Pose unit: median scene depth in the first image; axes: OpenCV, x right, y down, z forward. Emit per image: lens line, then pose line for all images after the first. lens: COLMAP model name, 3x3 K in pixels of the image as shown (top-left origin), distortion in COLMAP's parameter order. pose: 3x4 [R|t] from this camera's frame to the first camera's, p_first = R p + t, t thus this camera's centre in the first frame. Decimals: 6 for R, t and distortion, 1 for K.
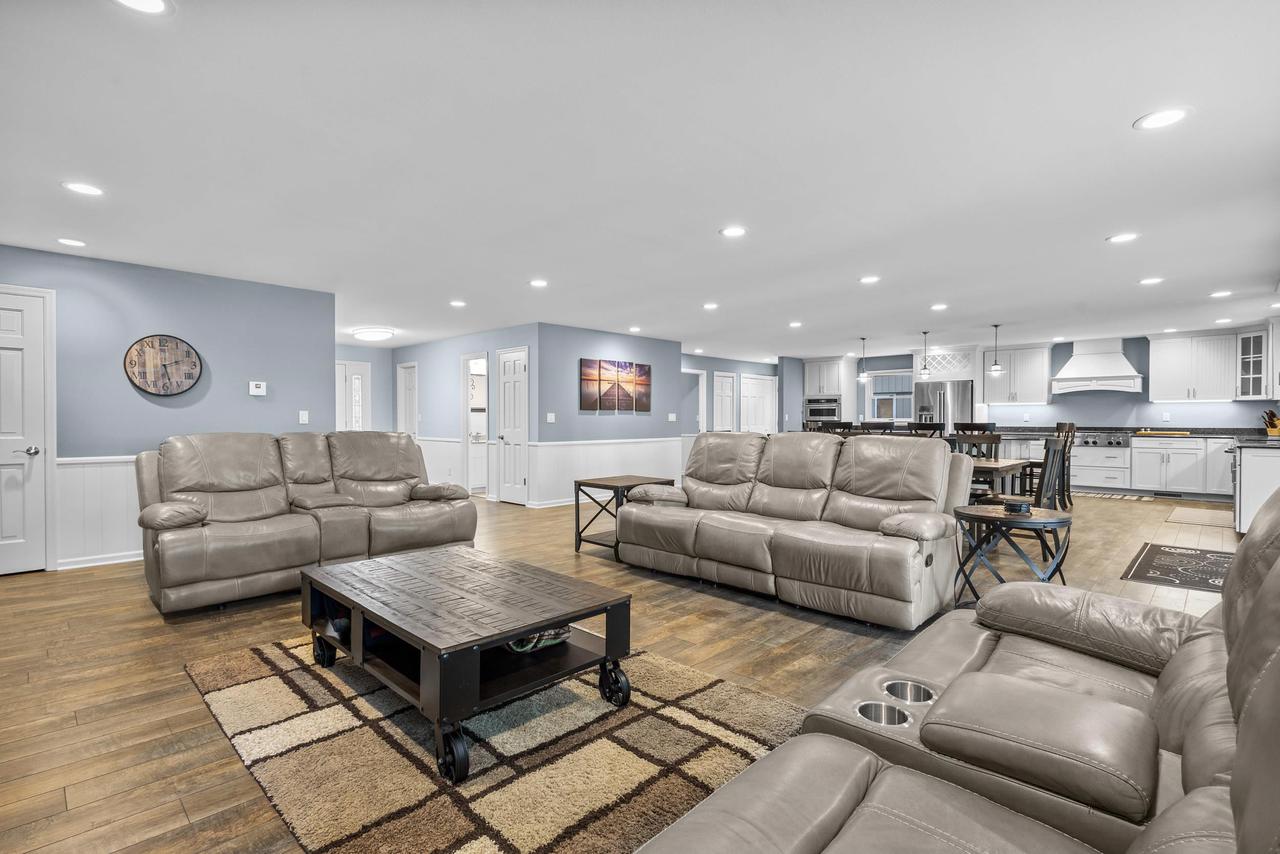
lens RADIAL K [[597.2, 0, 643.5], [0, 597.2, 429.9], [0, 0, 1]] dist [0.009280, -0.003524]
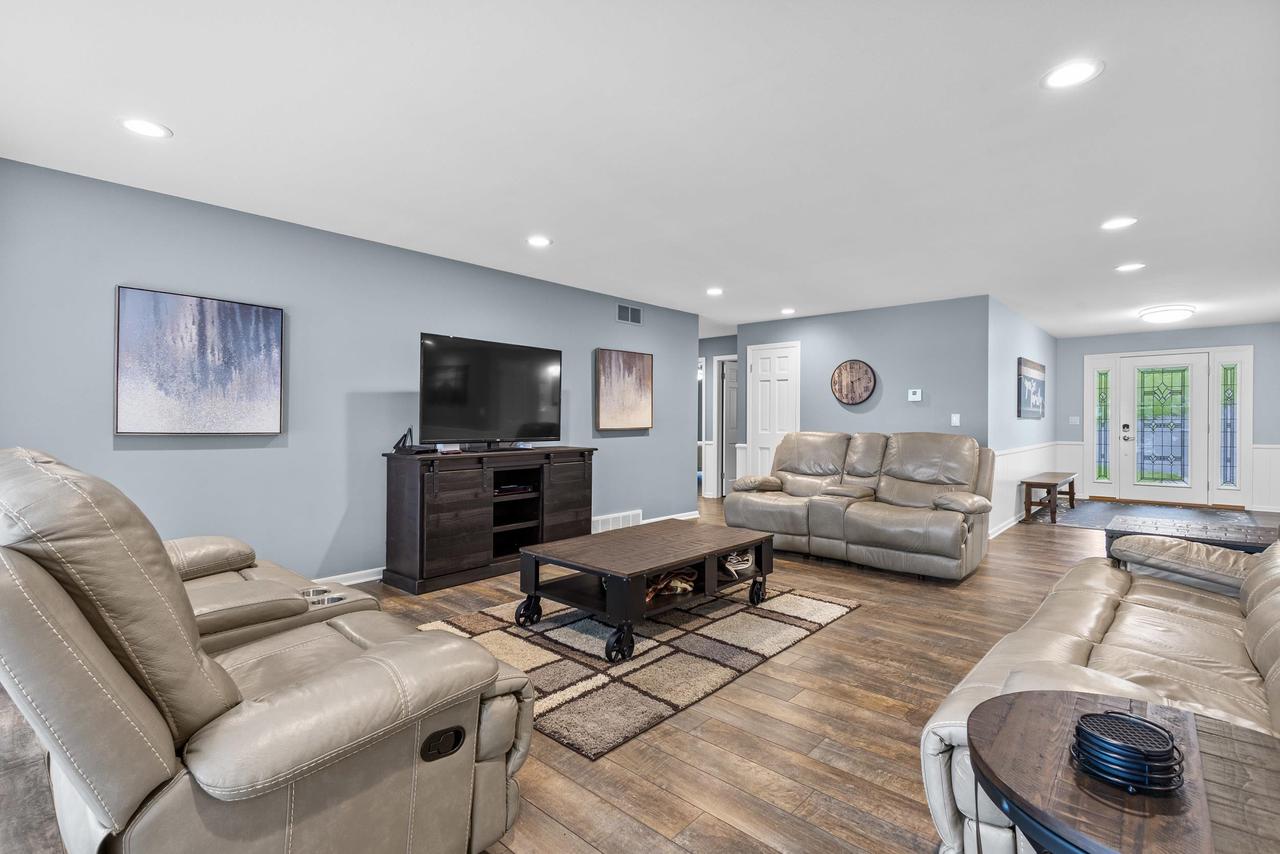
lens RADIAL K [[597.2, 0, 631.5], [0, 597.2, 424.7], [0, 0, 1]] dist [0.009280, -0.003524]
pose [[0.031256, 0.004301, -0.999502, 0.323754], [-0.019360, 0.999806, 0.003697, -0.004141], [0.999324, 0.019235, 0.031333, 0.279031]]
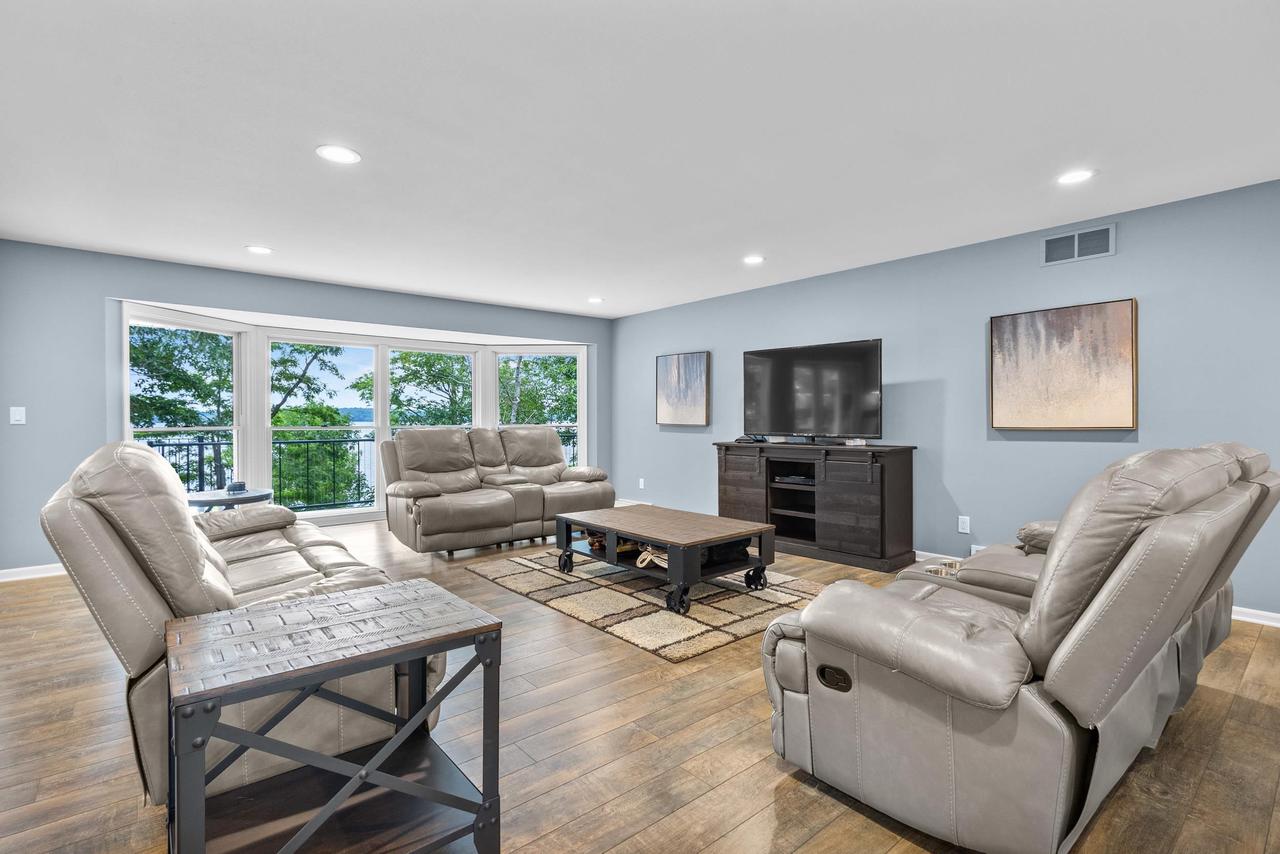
lens RADIAL K [[597.2, 0, 648.2], [0, 597.2, 425.1], [0, 0, 1]] dist [0.009280, -0.003524]
pose [[-0.996260, 0.000140, 0.086405, -0.131898], [0.002712, 0.999557, 0.029649, -0.013917], [-0.086363, 0.029773, -0.995819, 0.798726]]
